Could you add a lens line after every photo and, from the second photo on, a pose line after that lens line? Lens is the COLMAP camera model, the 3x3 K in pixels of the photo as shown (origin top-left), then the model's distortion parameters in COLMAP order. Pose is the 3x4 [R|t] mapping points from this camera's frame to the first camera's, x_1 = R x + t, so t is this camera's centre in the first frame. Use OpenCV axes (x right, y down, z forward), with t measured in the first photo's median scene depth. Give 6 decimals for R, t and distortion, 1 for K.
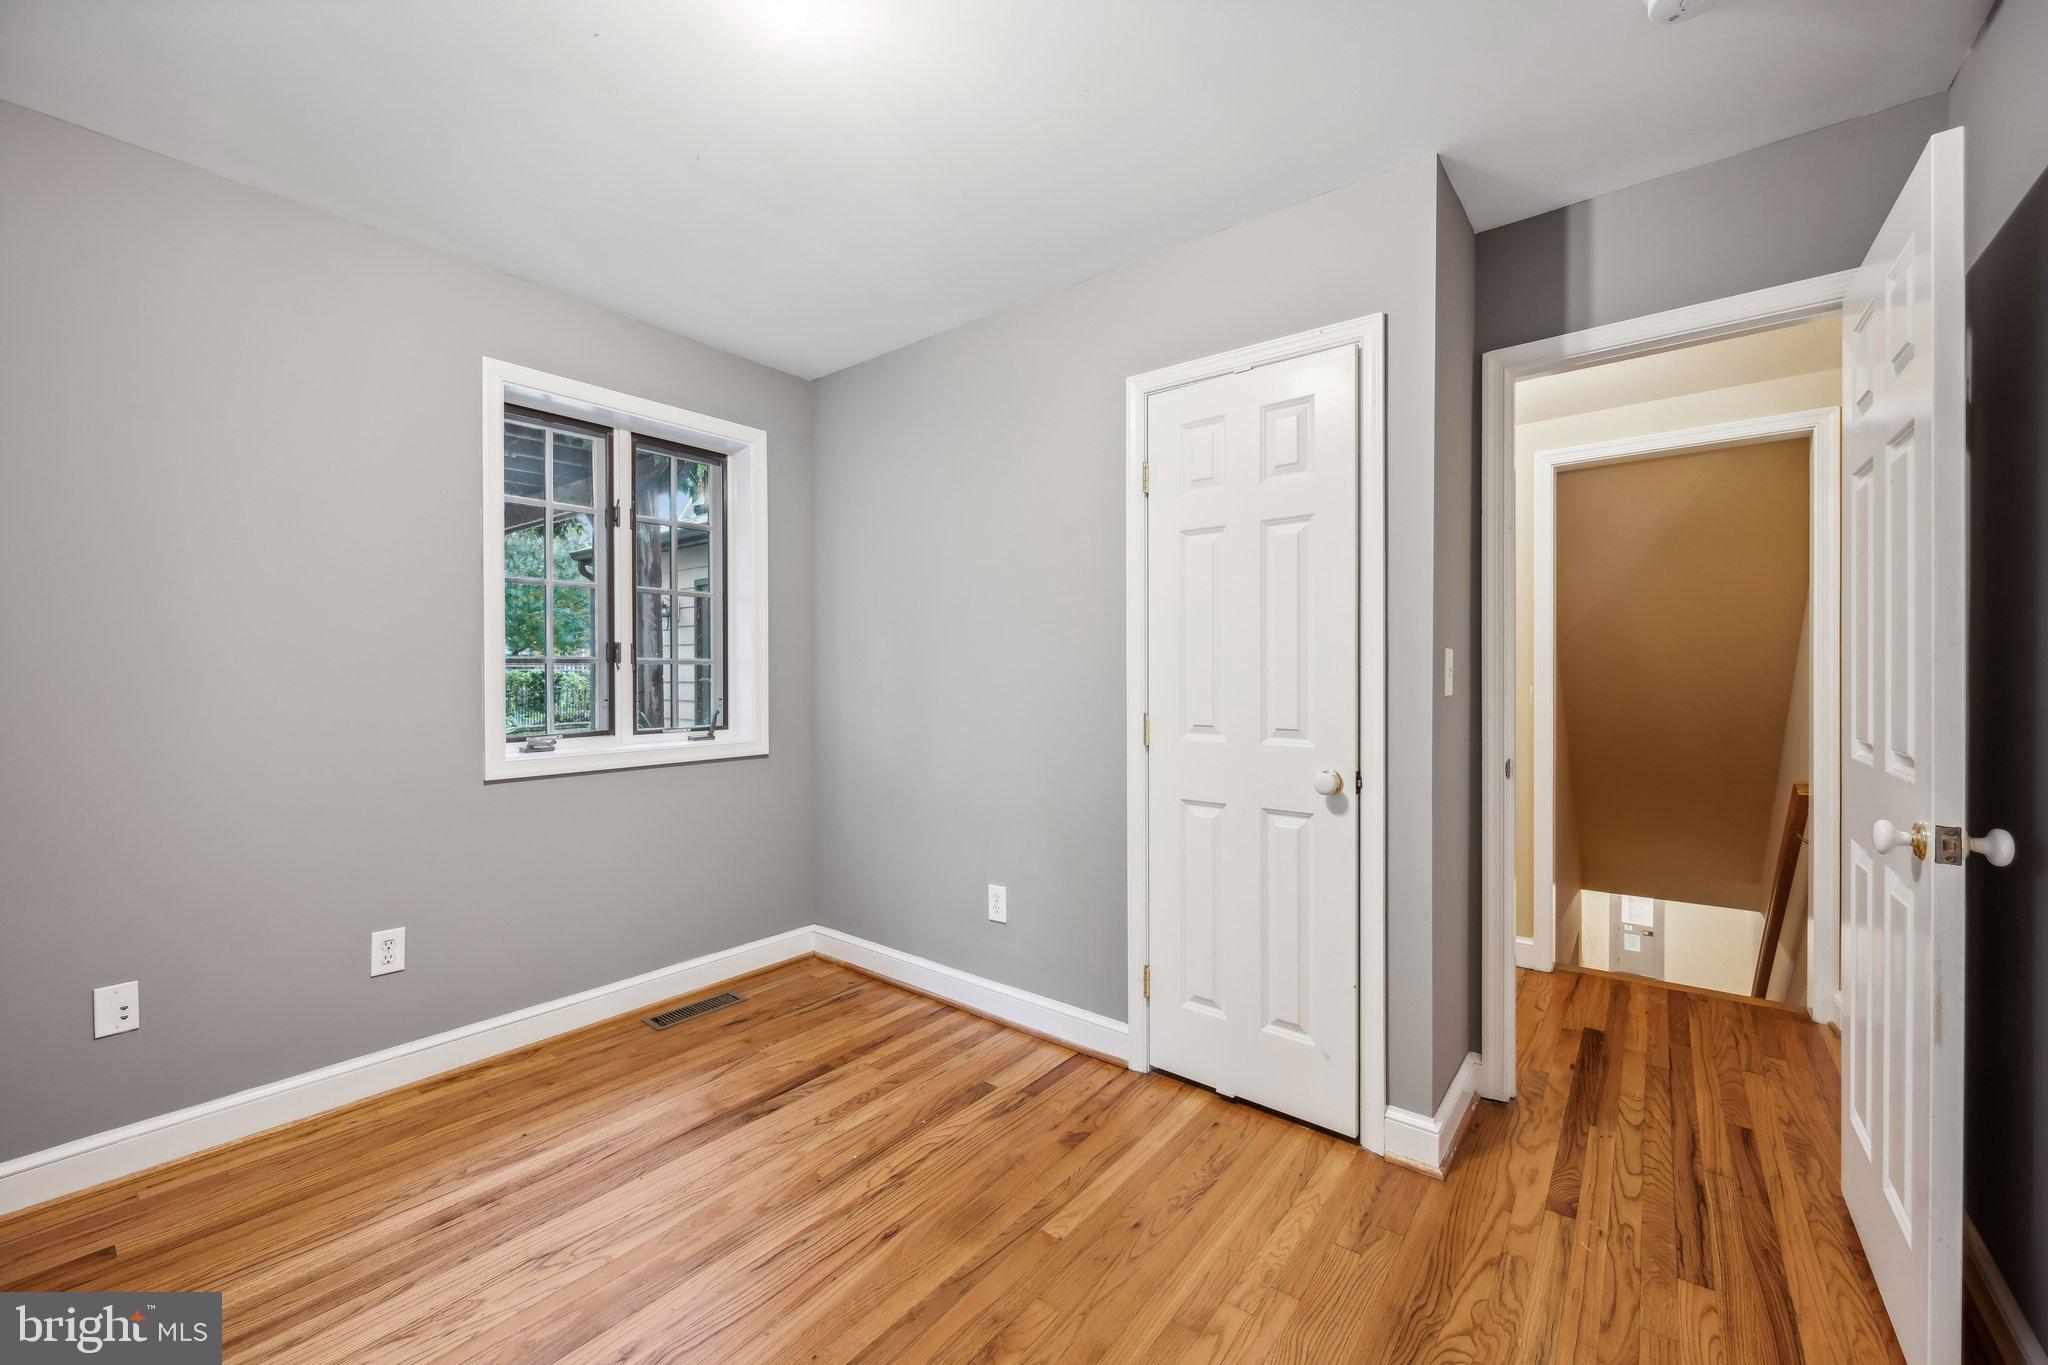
lens RADIAL K [[812.7, 0, 1027.6], [0, 812.7, 667.9], [0, 0, 1]] dist [-0.000460, 0.000220]
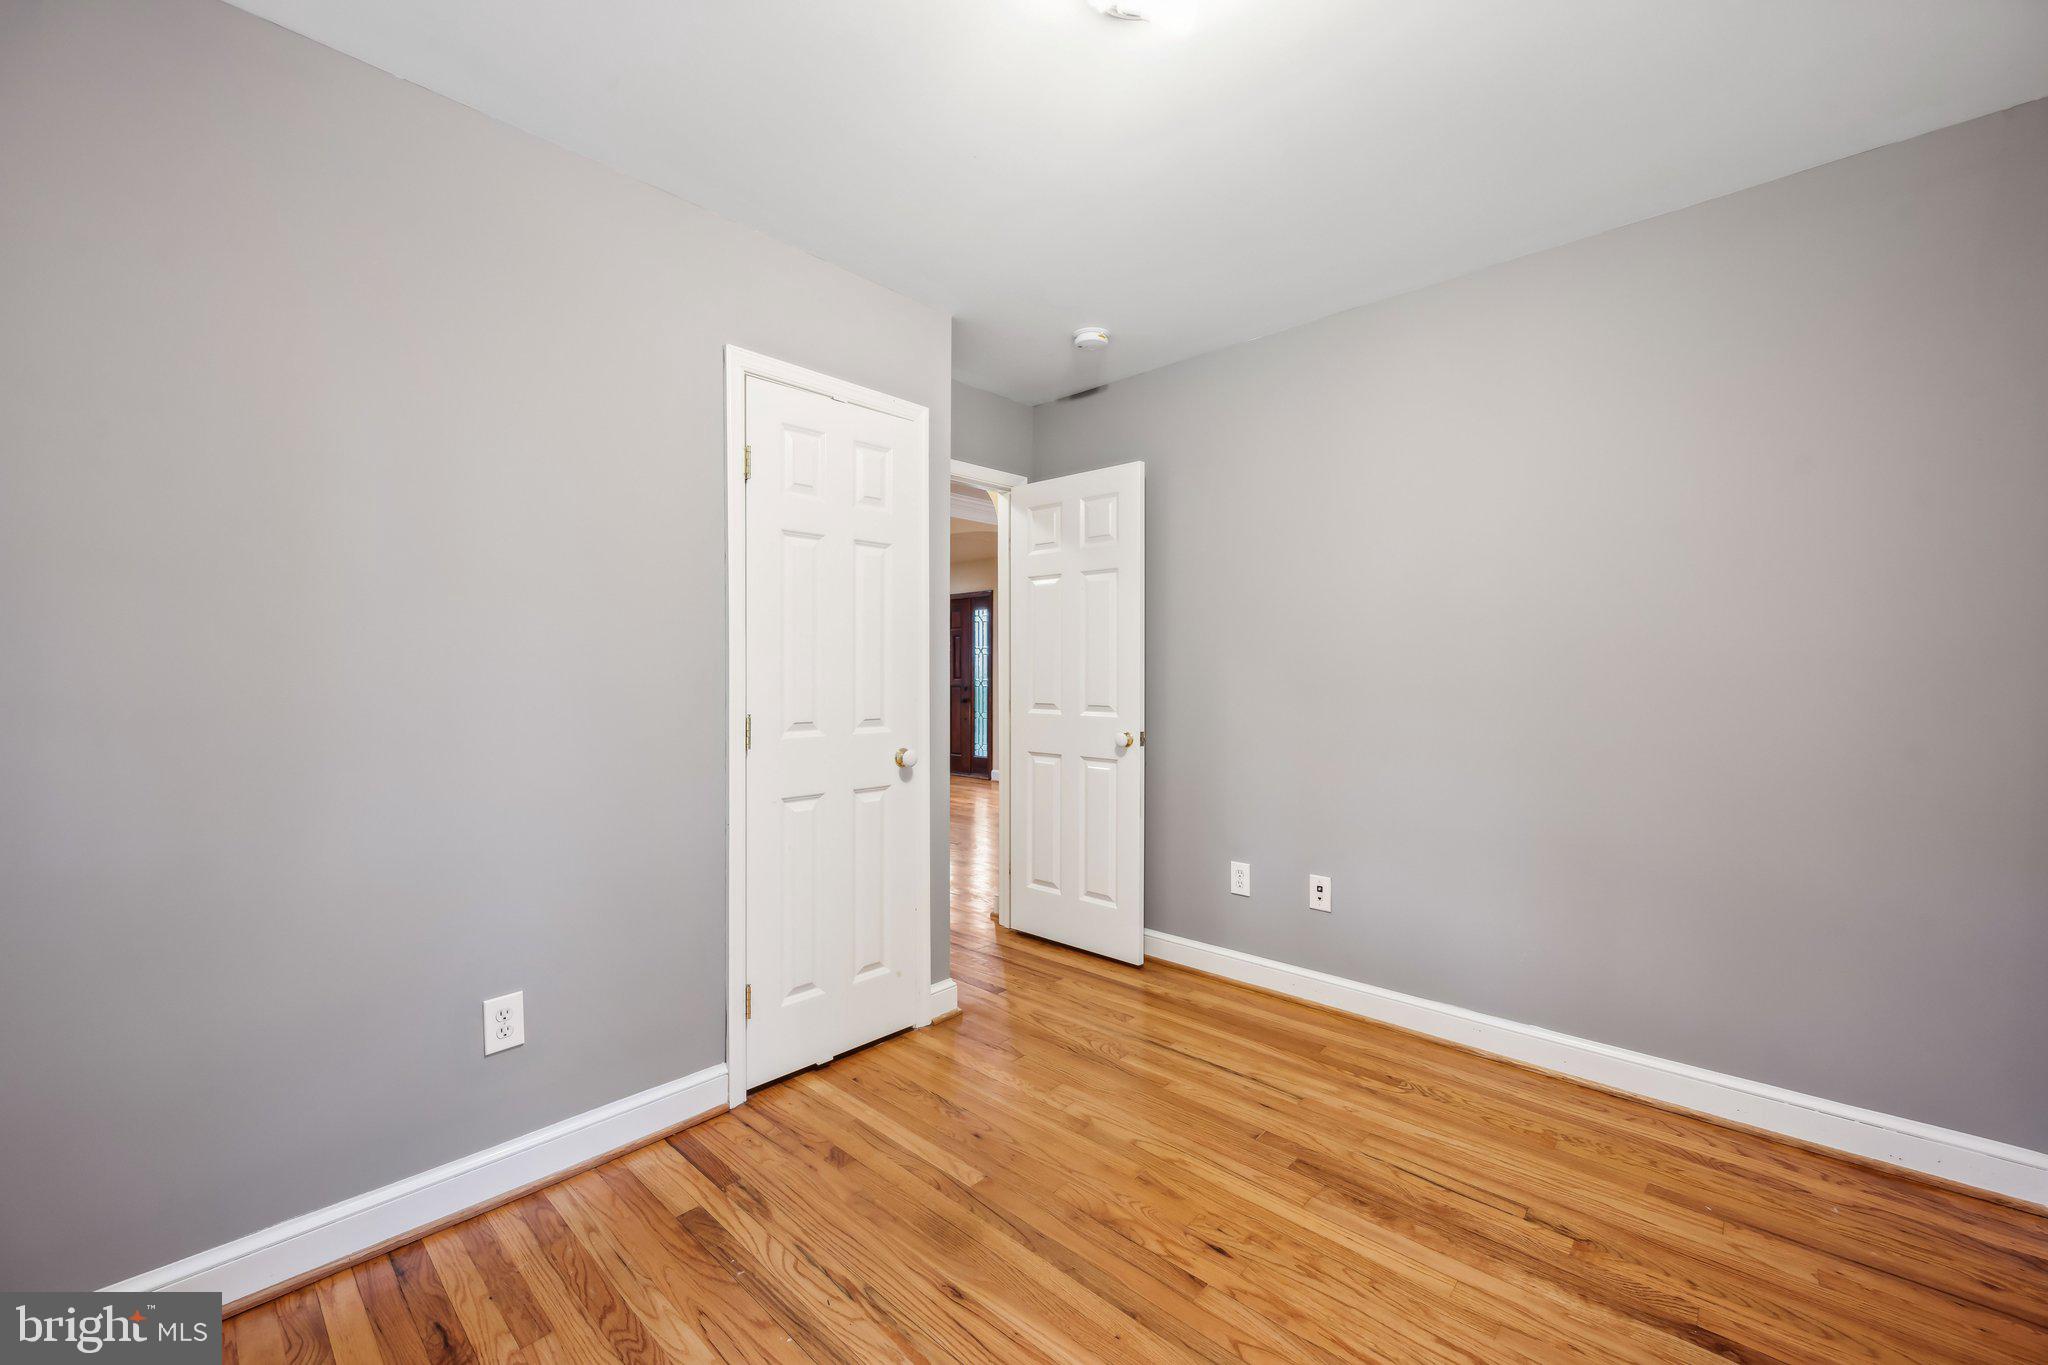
lens RADIAL K [[812.7, 0, 1027.6], [0, 812.7, 667.9], [0, 0, 1]] dist [-0.000460, 0.000220]
pose [[0.078860, 0.002045, 0.996884, -0.849697], [-0.005160, 0.999985, -0.001643, 0.001390], [-0.996872, -0.005014, 0.078869, 0.677191]]
